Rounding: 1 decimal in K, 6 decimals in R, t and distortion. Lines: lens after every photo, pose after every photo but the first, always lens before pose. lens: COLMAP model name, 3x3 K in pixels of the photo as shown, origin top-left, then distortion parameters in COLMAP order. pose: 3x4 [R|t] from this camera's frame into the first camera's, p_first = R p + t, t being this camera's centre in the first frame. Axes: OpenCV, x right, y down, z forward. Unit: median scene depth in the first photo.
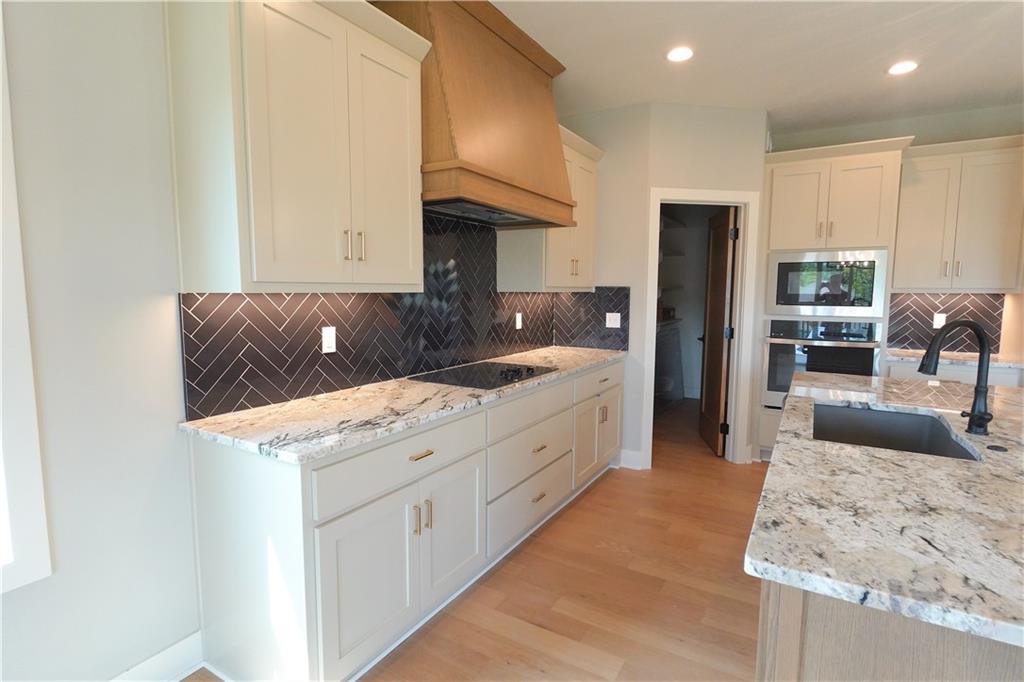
lens RADIAL K [[517.9, 0, 510.4], [0, 517.9, 339.6], [0, 0, 1]] dist [-0.004775, 0.000612]
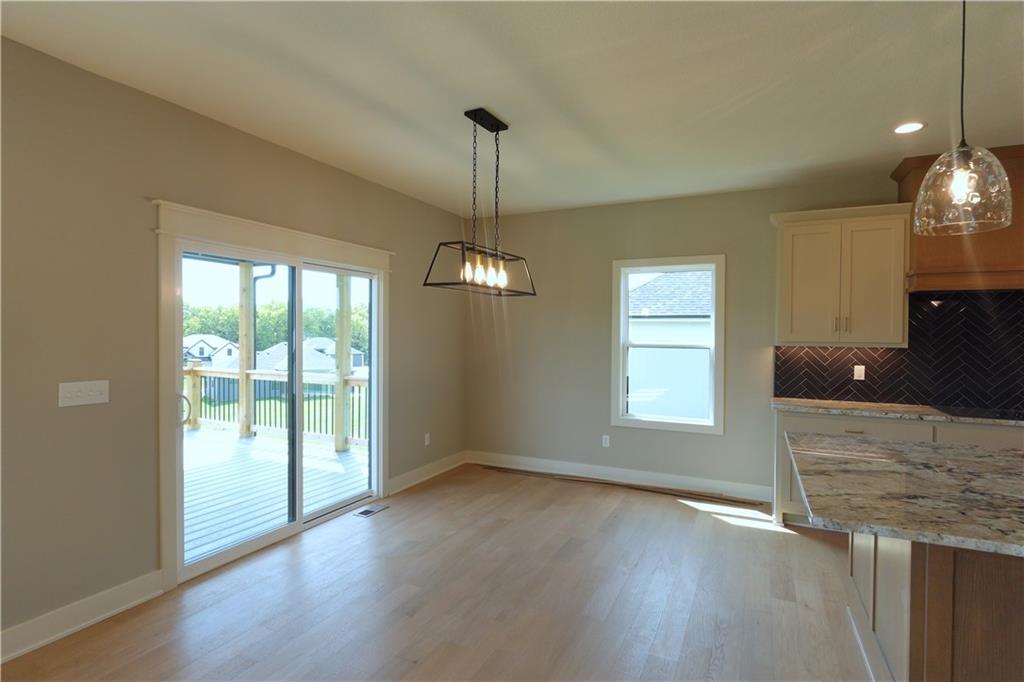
lens RADIAL K [[517.9, 0, 510.4], [0, 517.9, 339.6], [0, 0, 1]] dist [-0.004775, 0.000612]
pose [[0.088142, 0.002381, -0.996105, 0.935293], [-0.105879, 0.994354, -0.006992, 0.018901], [0.990465, 0.106083, 0.087896, -0.267726]]
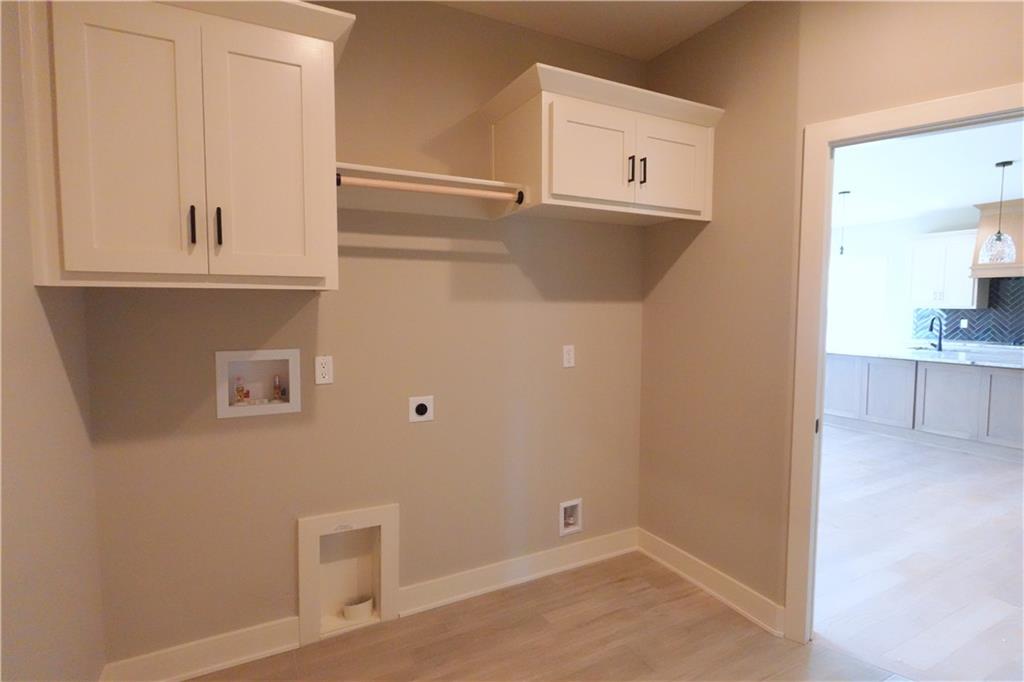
lens RADIAL K [[517.9, 0, 510.4], [0, 517.9, 339.6], [0, 0, 1]] dist [-0.004775, 0.000612]
pose [[-0.505378, 0.052885, -0.861276, 2.576020], [-0.093121, 0.988949, 0.115365, -0.007234], [0.857859, 0.138506, -0.494868, 0.144971]]
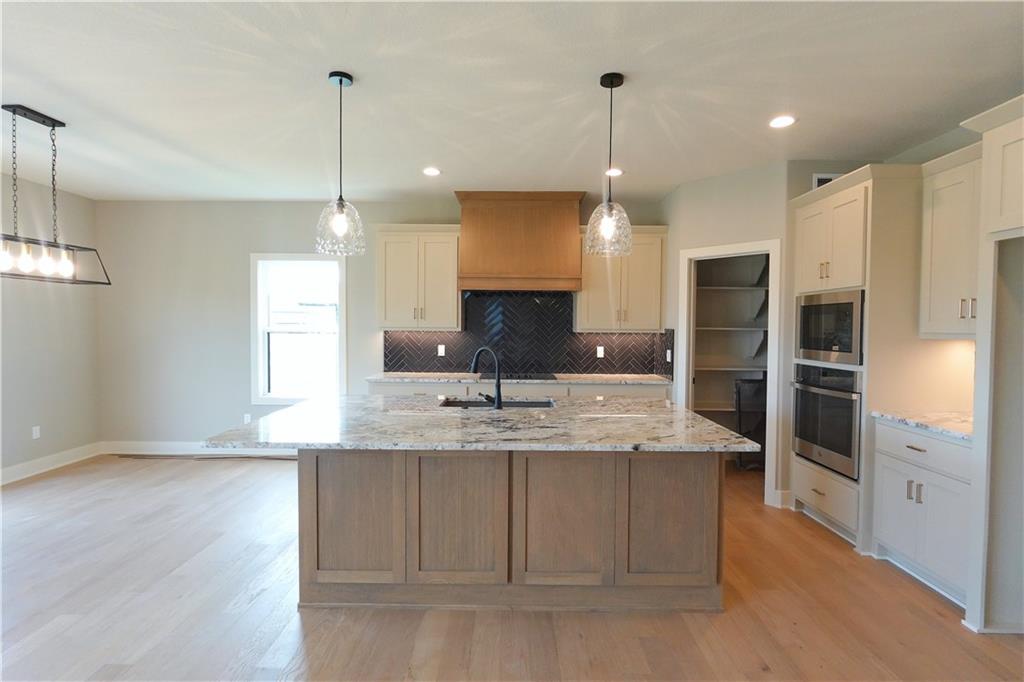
lens RADIAL K [[517.9, 0, 510.4], [0, 517.9, 339.6], [0, 0, 1]] dist [-0.004775, 0.000612]
pose [[0.507258, 0.022132, -0.861510, 1.296003], [-0.089484, 0.995619, -0.027111, -0.009276], [0.857136, 0.090843, 0.507016, 0.038525]]
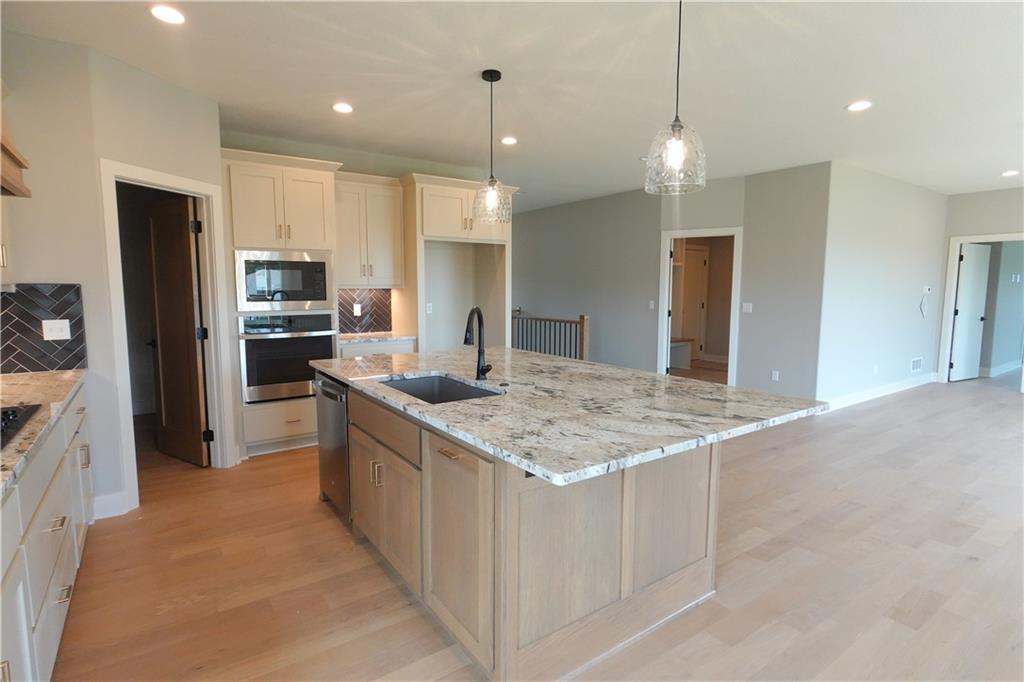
lens RADIAL K [[517.9, 0, 510.4], [0, 517.9, 339.6], [0, 0, 1]] dist [-0.004775, 0.000612]
pose [[0.407223, -0.097904, 0.908066, -0.244406], [0.088757, 0.993774, 0.067342, -0.018685], [-0.909006, 0.053175, 0.413377, 0.138789]]
